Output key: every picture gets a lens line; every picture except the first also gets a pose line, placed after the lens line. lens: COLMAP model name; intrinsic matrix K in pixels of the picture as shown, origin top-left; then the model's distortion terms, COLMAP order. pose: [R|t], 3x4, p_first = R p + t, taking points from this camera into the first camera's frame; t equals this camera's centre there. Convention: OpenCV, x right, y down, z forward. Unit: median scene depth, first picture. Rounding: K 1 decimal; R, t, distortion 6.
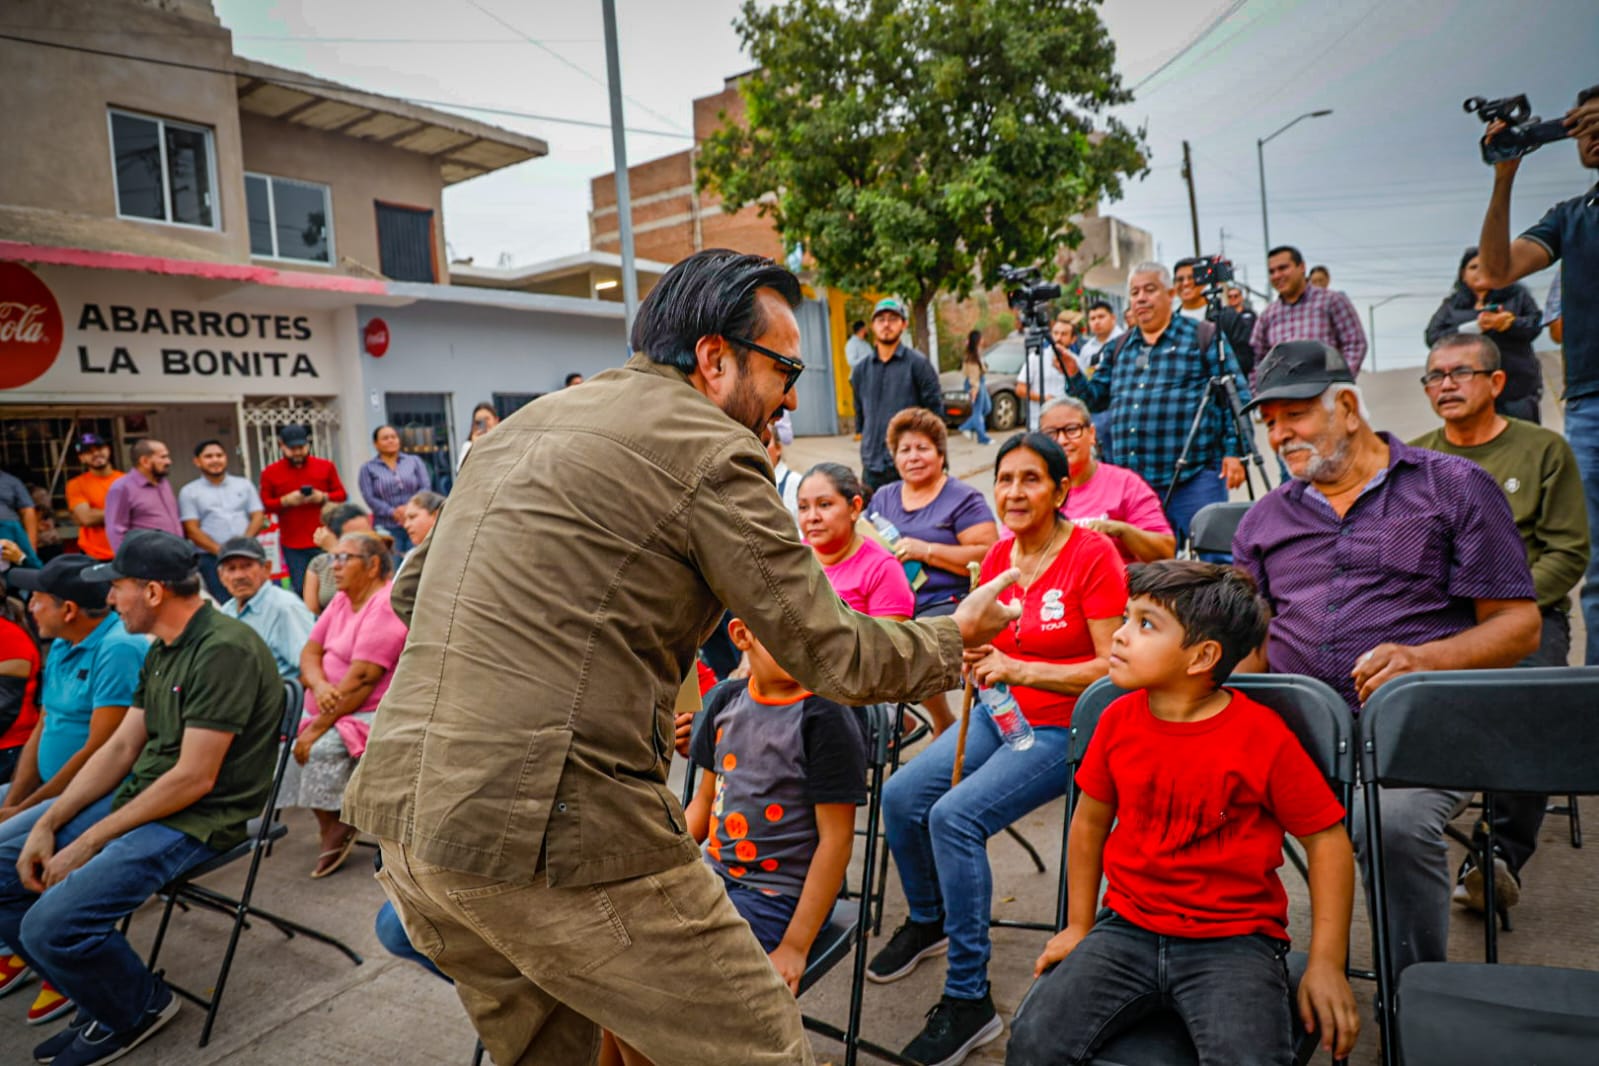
lens RADIAL K [[1094.7, 0, 802.2], [0, 1094.7, 510.6], [0, 0, 1]] dist [-0.004996, 0.001104]
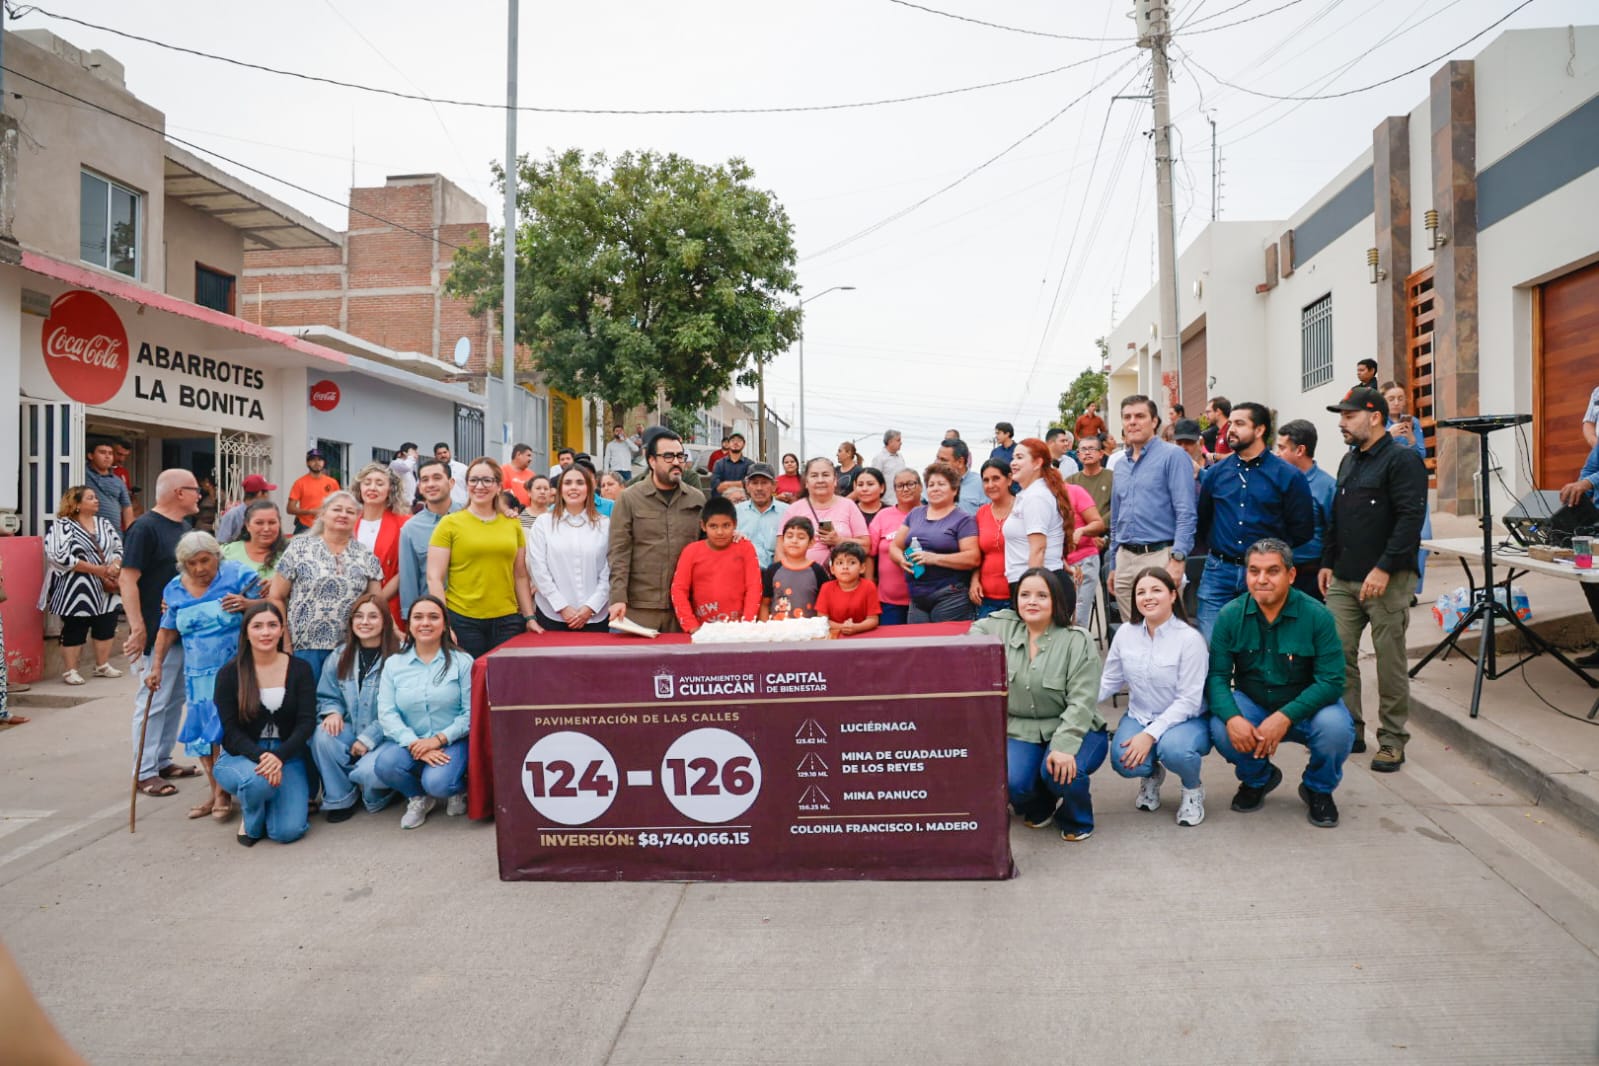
lens RADIAL K [[1061.3, 0, 799.5], [0, 1061.3, 533.0], [0, 0, 1]] dist [0.000380, 0.003357]
pose [[0.897895, 0.074757, 0.433816, -0.442505], [-0.043828, 0.995760, -0.080879, 0.079220], [-0.438023, 0.053608, 0.897364, -0.344375]]
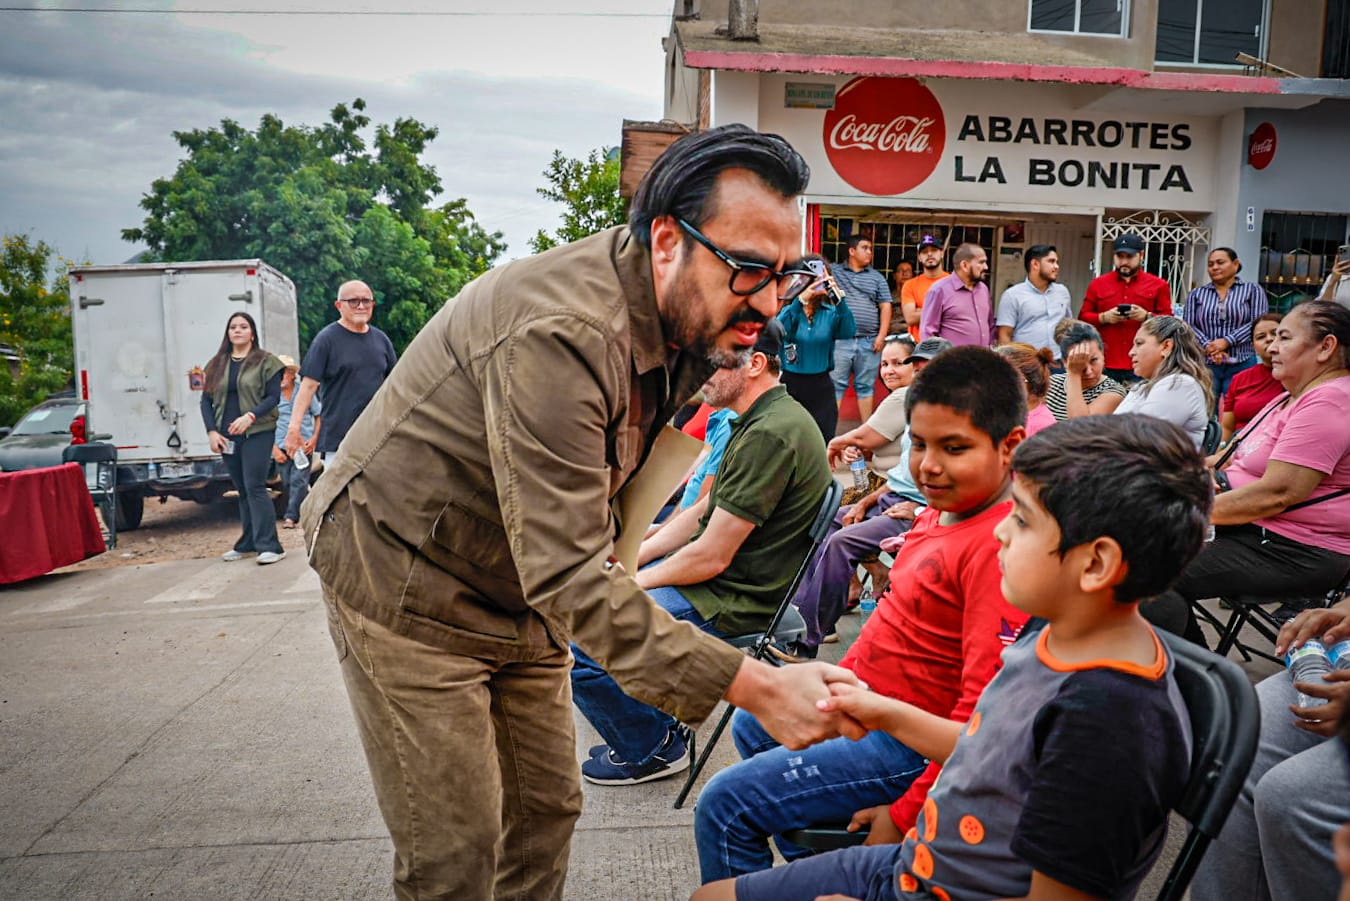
lens RADIAL K [[1105.4, 0, 675.0], [0, 1105.4, 450.5], [0, 0, 1]] dist [-0.053782, 0.001699]
pose [[0.570661, 0.189042, -0.799130, 0.080239], [-0.111967, 0.981966, 0.152338, -0.000940], [0.813517, 0.002543, 0.581536, 0.138730]]
